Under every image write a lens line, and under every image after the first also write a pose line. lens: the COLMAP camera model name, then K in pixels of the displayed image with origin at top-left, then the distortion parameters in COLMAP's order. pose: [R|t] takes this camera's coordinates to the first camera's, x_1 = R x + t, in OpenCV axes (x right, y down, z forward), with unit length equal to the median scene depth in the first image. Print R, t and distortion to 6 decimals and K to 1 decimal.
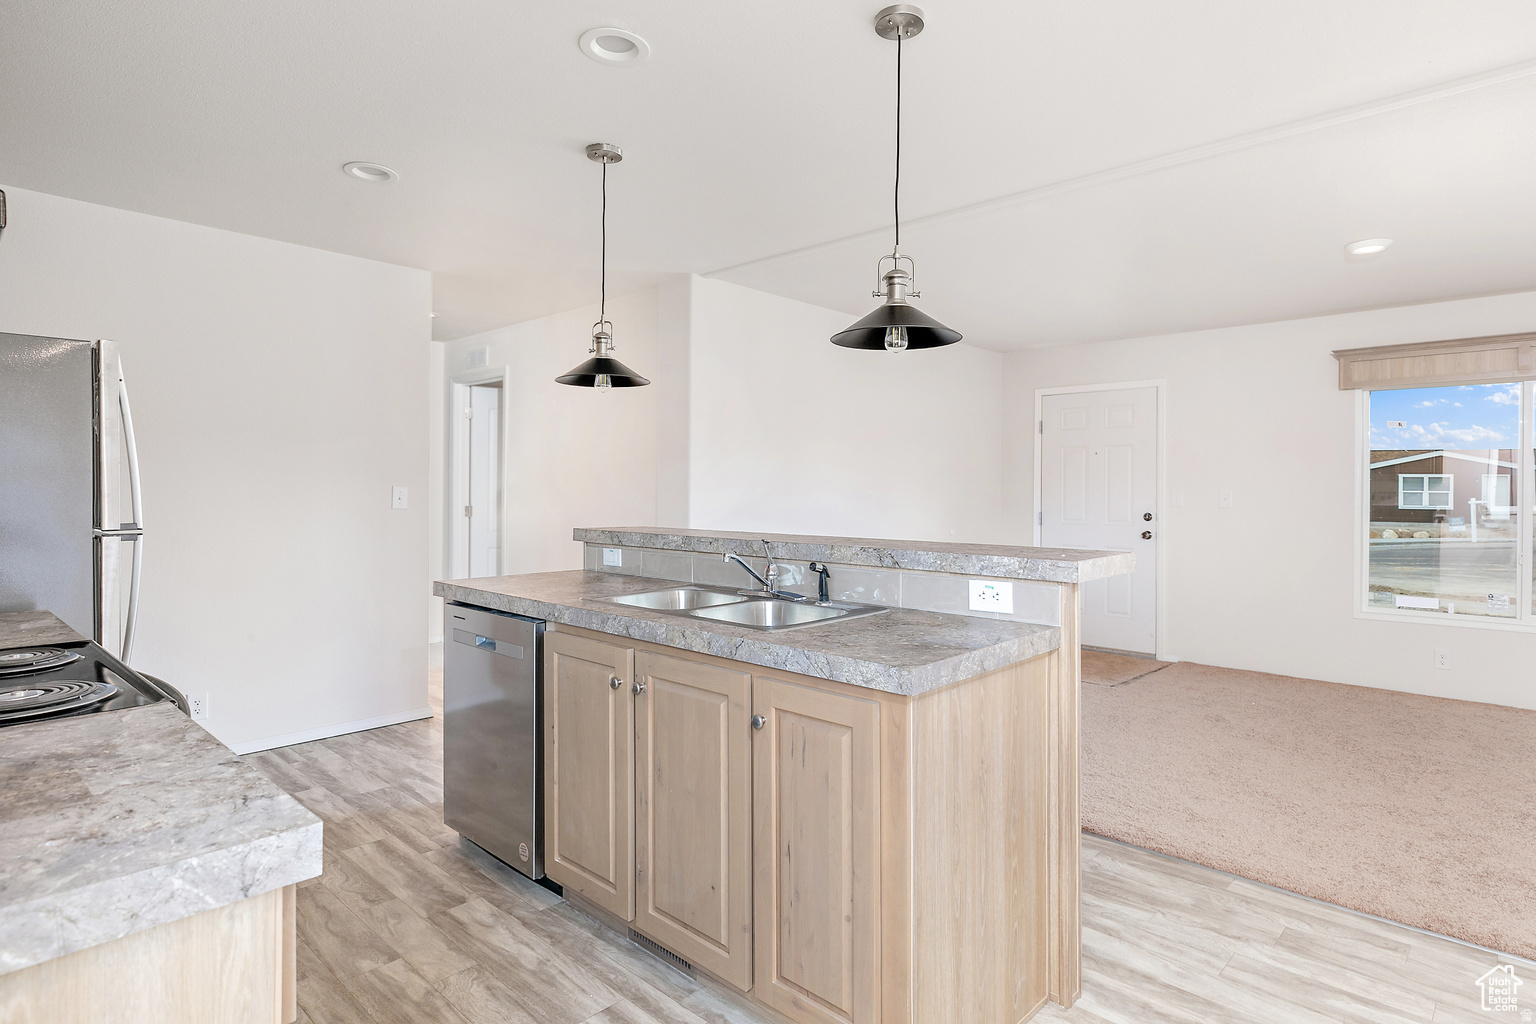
lens RADIAL K [[832.5, 0, 765.0], [0, 832.5, 497.7], [0, 0, 1]] dist [0.013295, -0.000853]
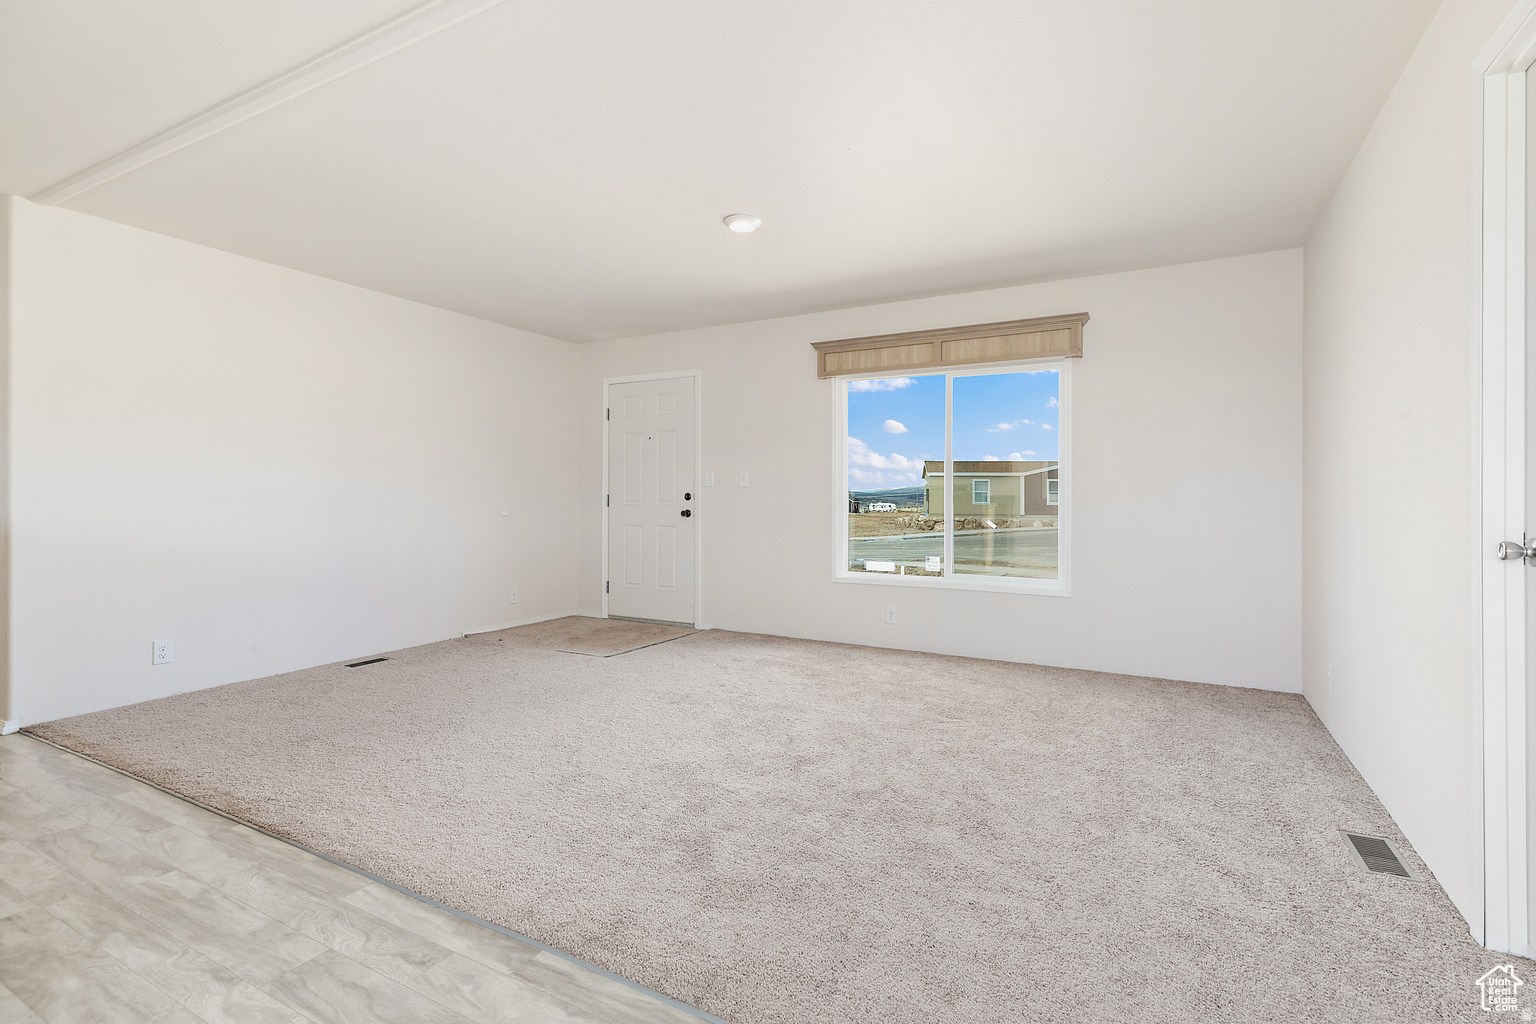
lens RADIAL K [[702.4, 0, 783.1], [0, 702.4, 502.8], [0, 0, 1]] dist [0.015055, -0.002921]
pose [[0.968579, -0.007655, 0.248587, 0.406962], [0.008166, 0.999966, -0.001023, 0.038144], [-0.248571, 0.003020, 0.968609, 0.102663]]
